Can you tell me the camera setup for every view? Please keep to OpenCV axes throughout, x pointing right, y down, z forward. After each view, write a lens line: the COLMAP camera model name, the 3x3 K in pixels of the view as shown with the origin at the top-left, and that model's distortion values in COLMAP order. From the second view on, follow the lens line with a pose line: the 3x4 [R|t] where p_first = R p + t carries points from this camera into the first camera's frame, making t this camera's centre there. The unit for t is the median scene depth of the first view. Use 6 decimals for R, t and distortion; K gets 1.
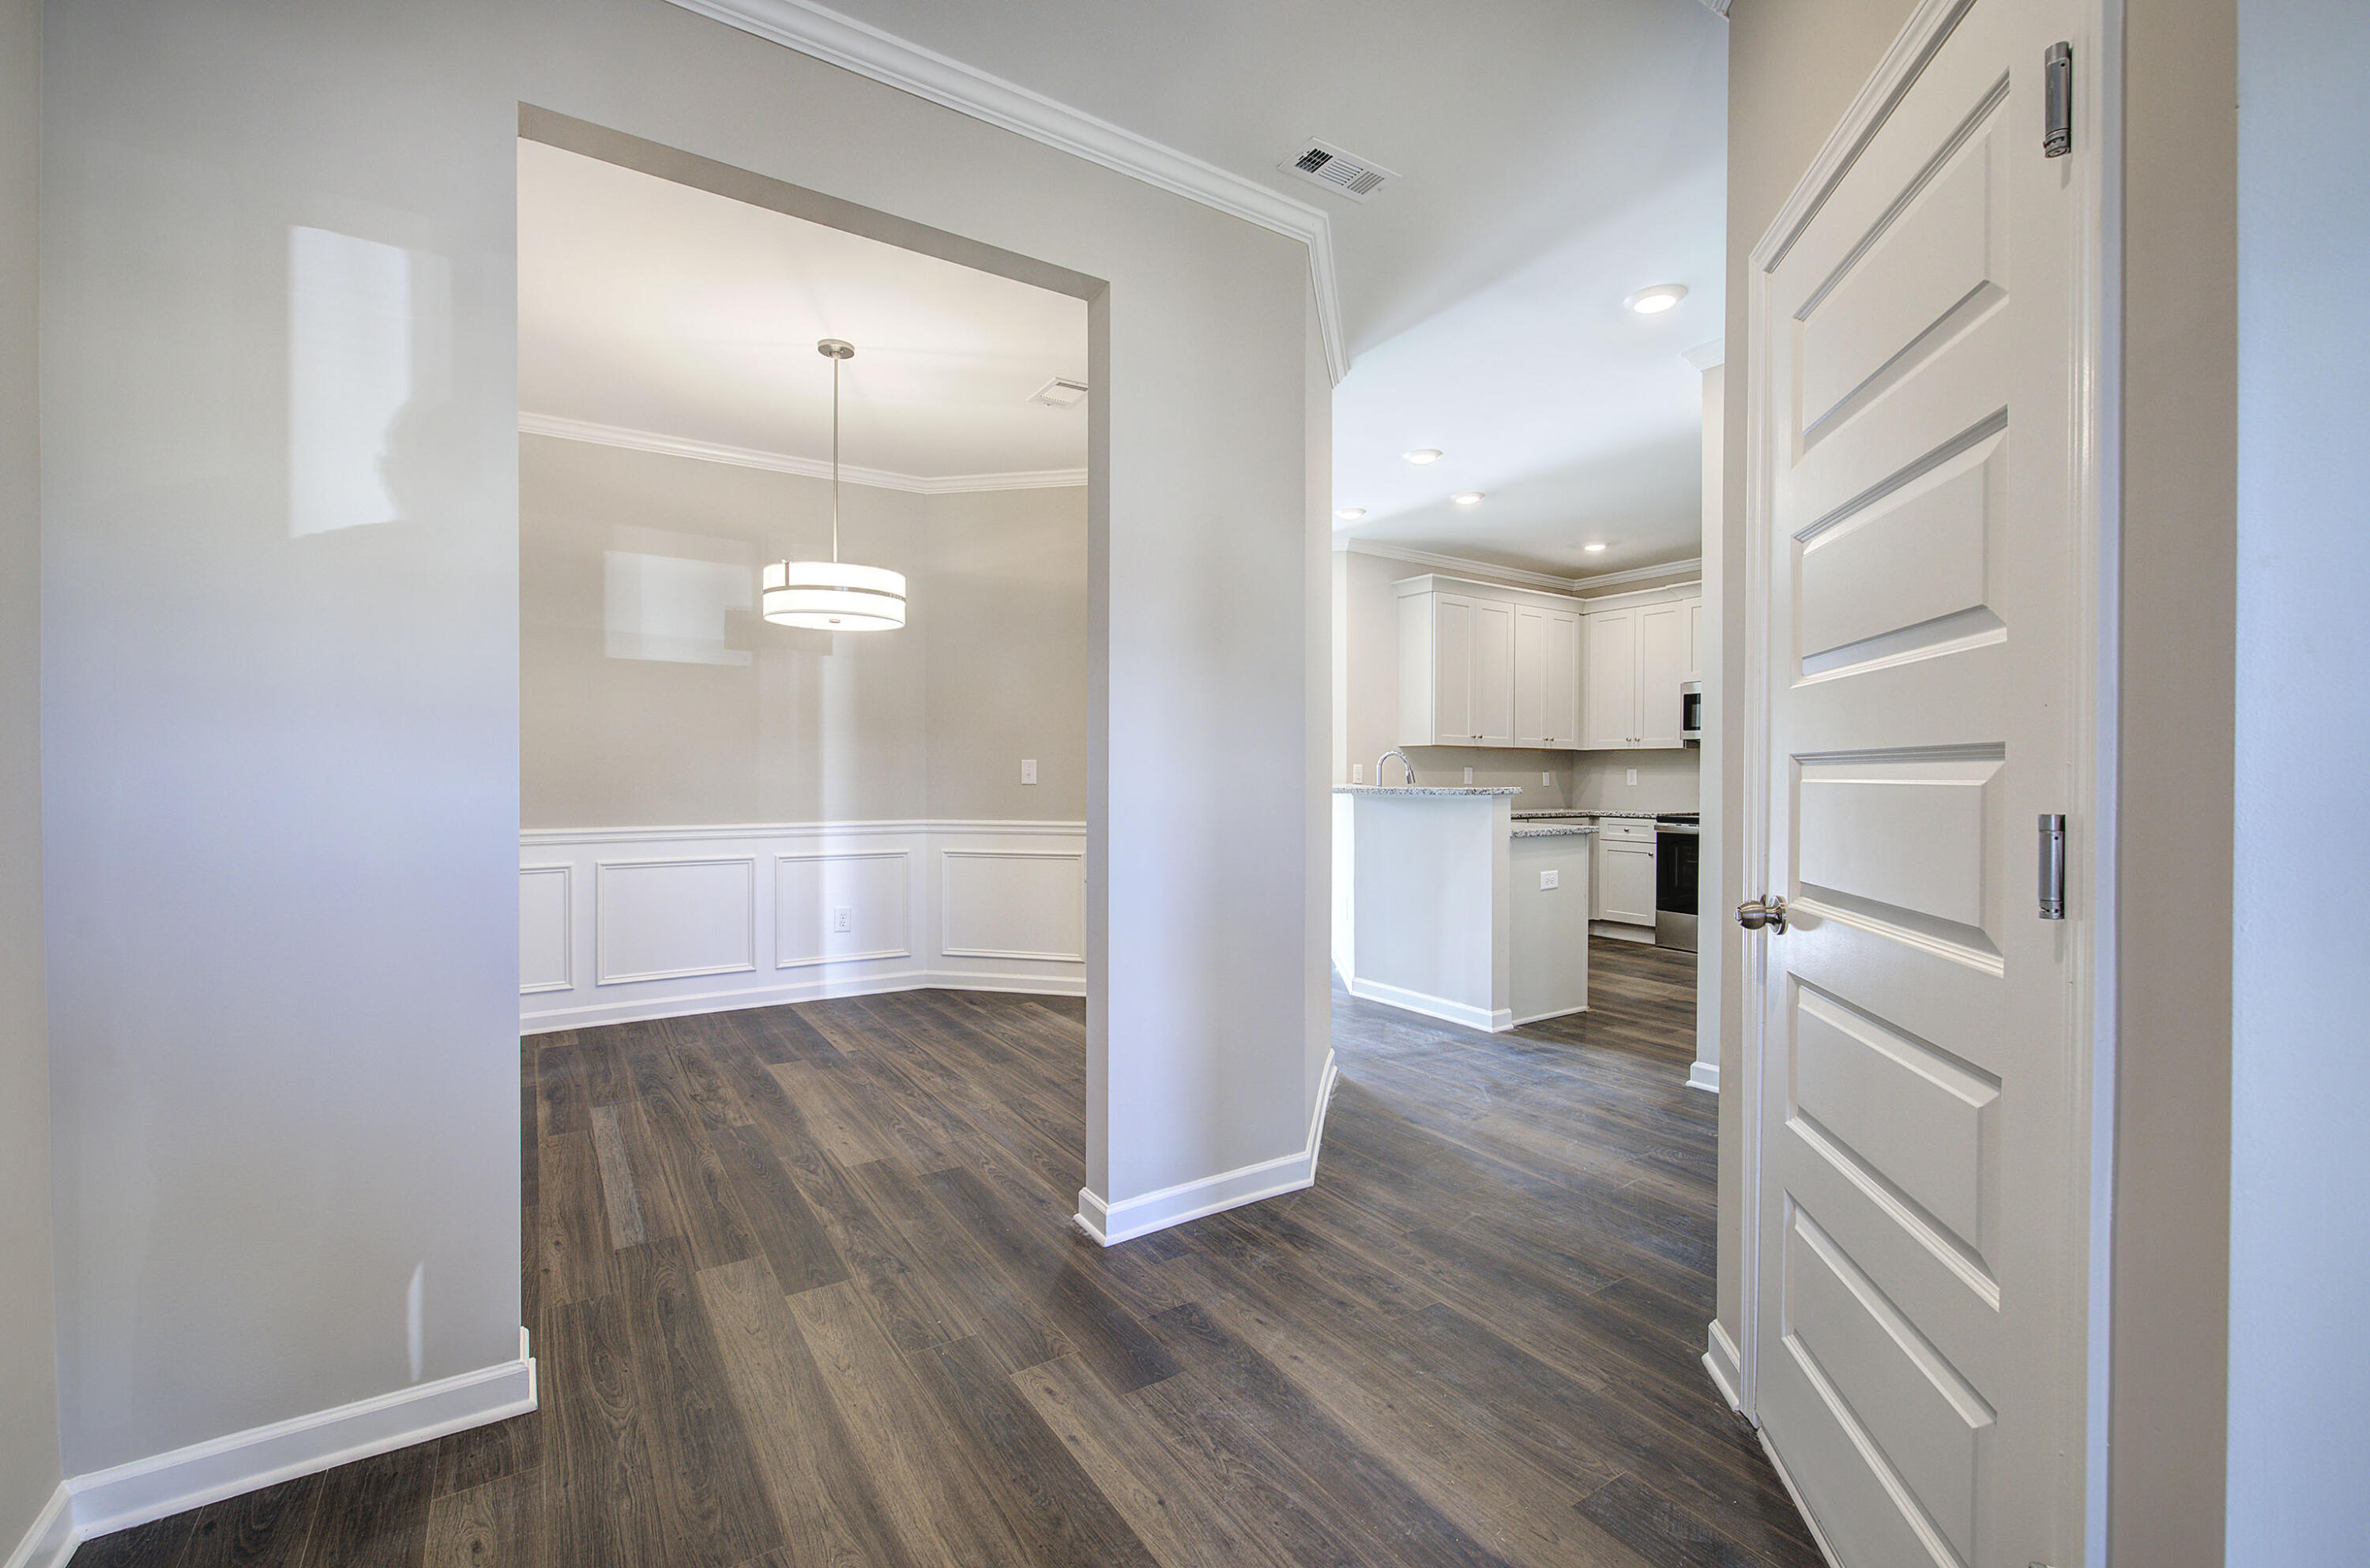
lens RADIAL K [[1000.3, 0, 1185.0], [0, 1000.3, 784.0], [0, 0, 1]] dist [-0.002317, -0.000067]
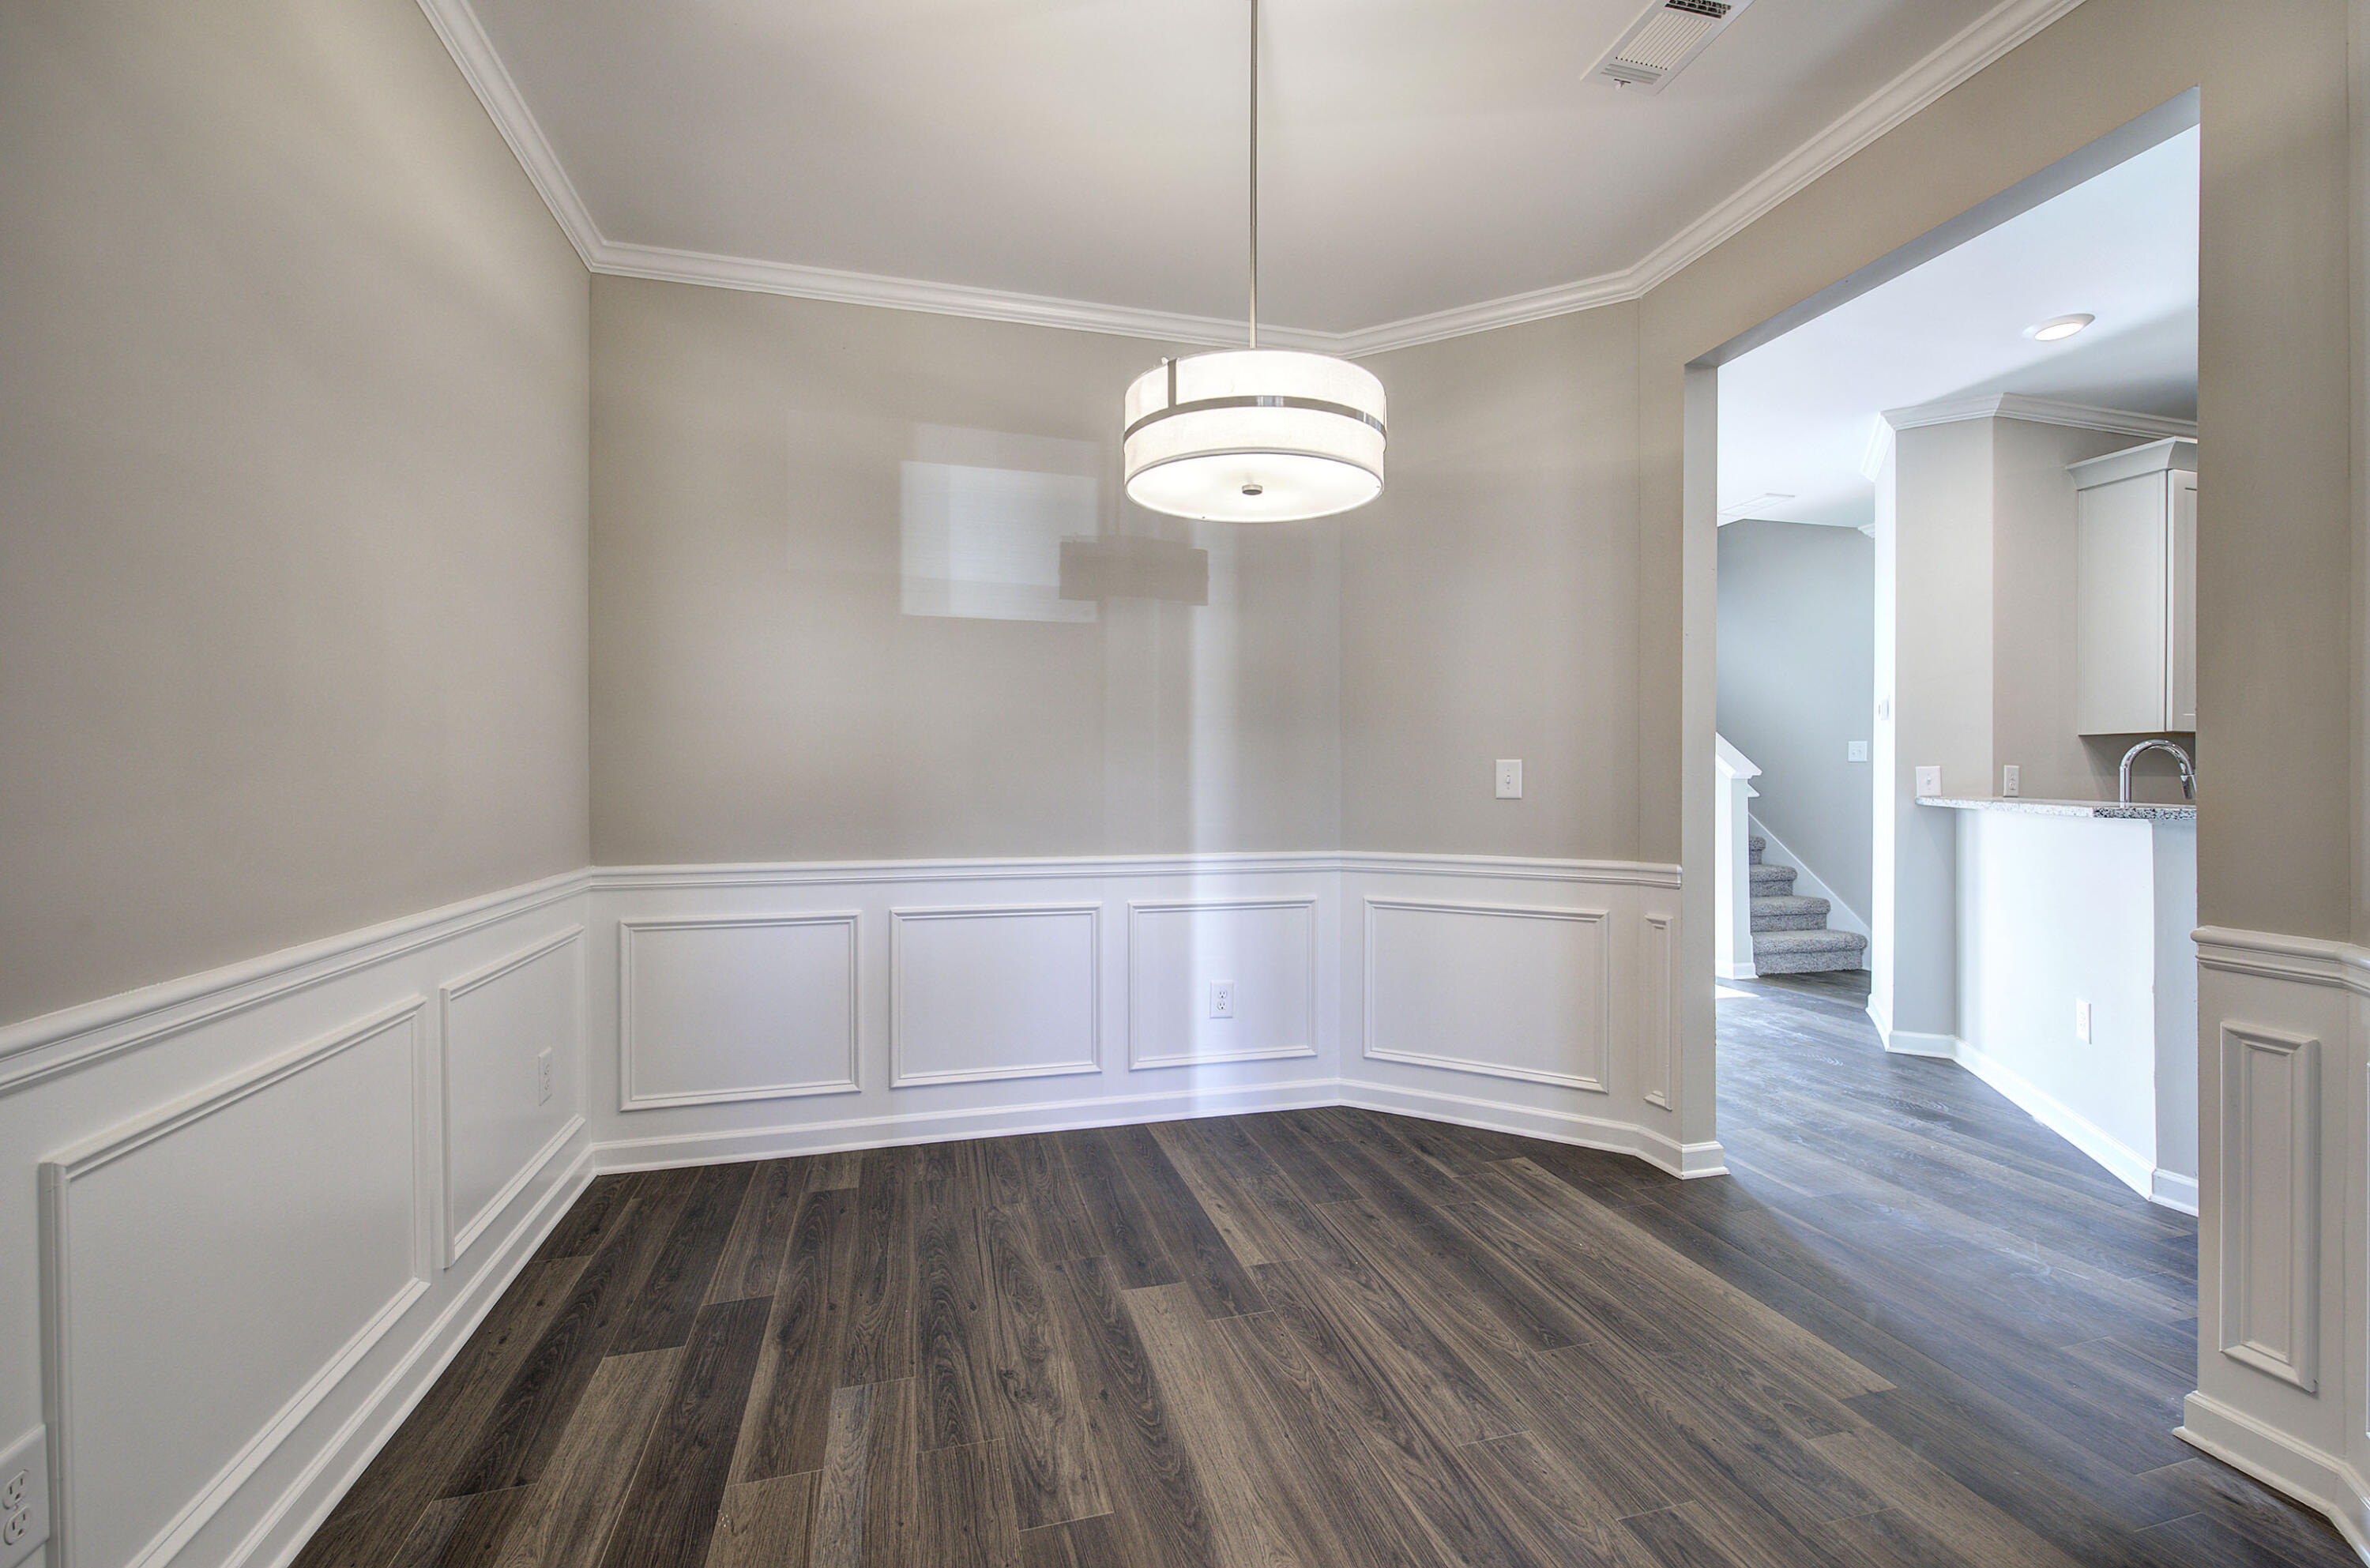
lens RADIAL K [[995.6, 0, 1223.6], [0, 995.6, 778.8], [0, 0, 1]] dist [-0.001389, -0.000019]
pose [[0.963530, -0.002945, -0.267582, -0.168981], [0.000591, 0.999960, -0.008875, -0.007021], [0.267598, 0.008393, 0.963494, 0.372317]]
